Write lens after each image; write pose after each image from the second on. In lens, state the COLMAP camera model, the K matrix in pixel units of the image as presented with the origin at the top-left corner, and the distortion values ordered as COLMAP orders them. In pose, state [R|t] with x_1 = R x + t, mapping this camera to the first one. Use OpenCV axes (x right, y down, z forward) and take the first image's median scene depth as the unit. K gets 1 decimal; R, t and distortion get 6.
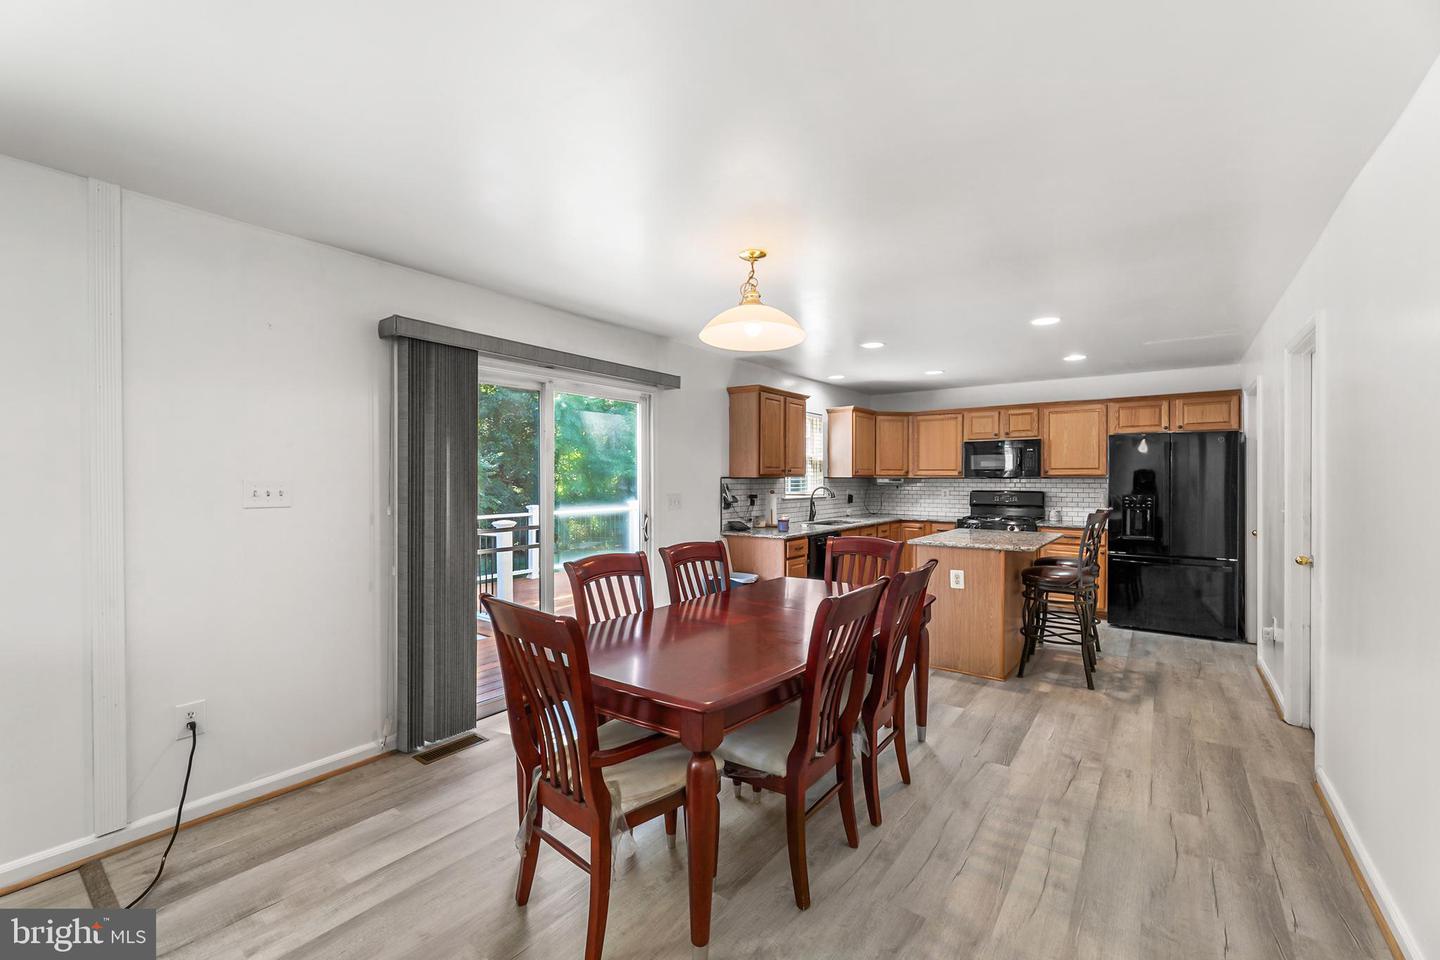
lens RADIAL K [[590.8, 0, 720.0], [0, 590.8, 480.0], [0, 0, 1]] dist [-0.000638, -0.000156]
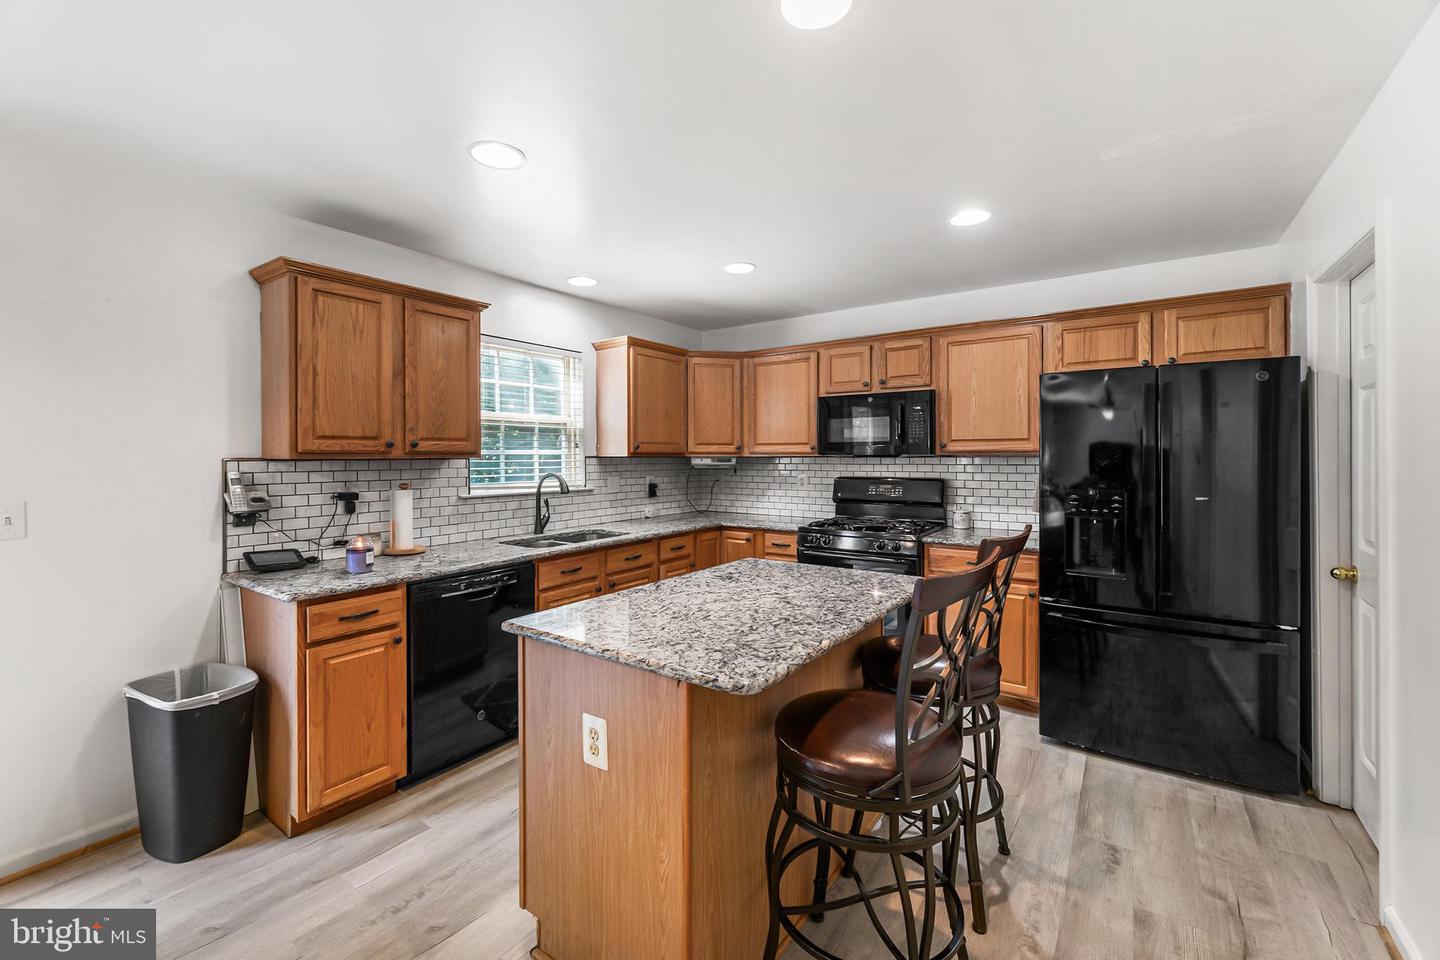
lens RADIAL K [[589.7, 0, 723.6], [0, 589.7, 455.7], [0, 0, 1]] dist [0.001817, 0.000277]
pose [[0.999324, -0.004291, 0.036509, 0.332013], [0.004412, 0.999985, -0.003225, -0.003332], [-0.036495, 0.003384, 0.999328, 0.451180]]
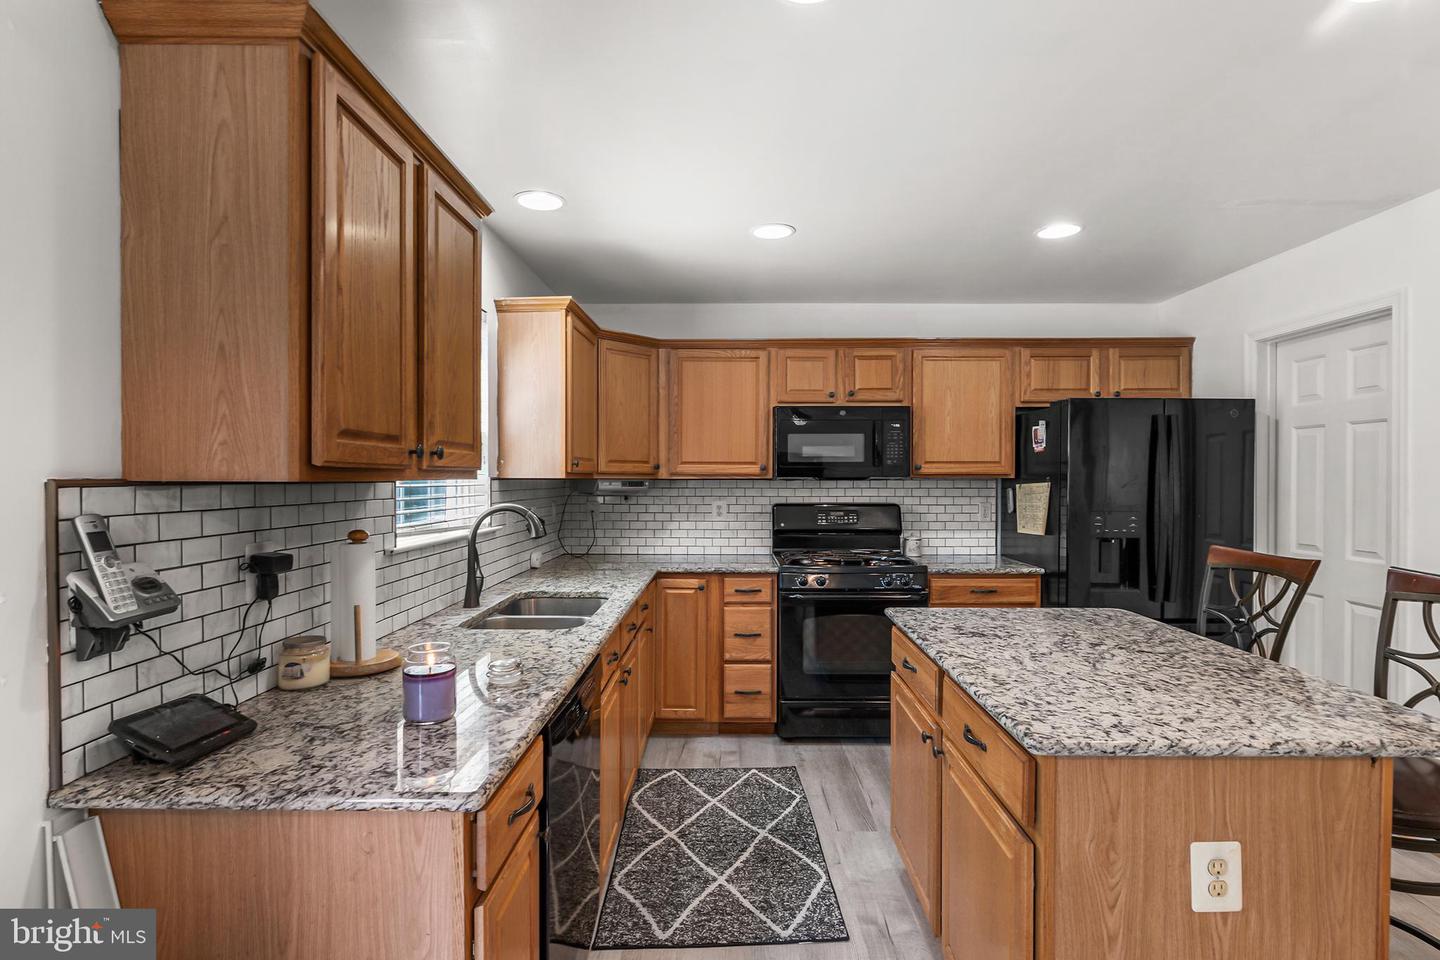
lens RADIAL K [[700.3, 0, 720.0], [0, 700.3, 480.0], [0, 0, 1]] dist [-0.001336, -0.000491]
pose [[0.806655, -0.002525, 0.591017, 0.033755], [0.002222, 0.999997, 0.001241, -0.004118], [-0.591018, 0.000312, 0.806658, 0.625205]]
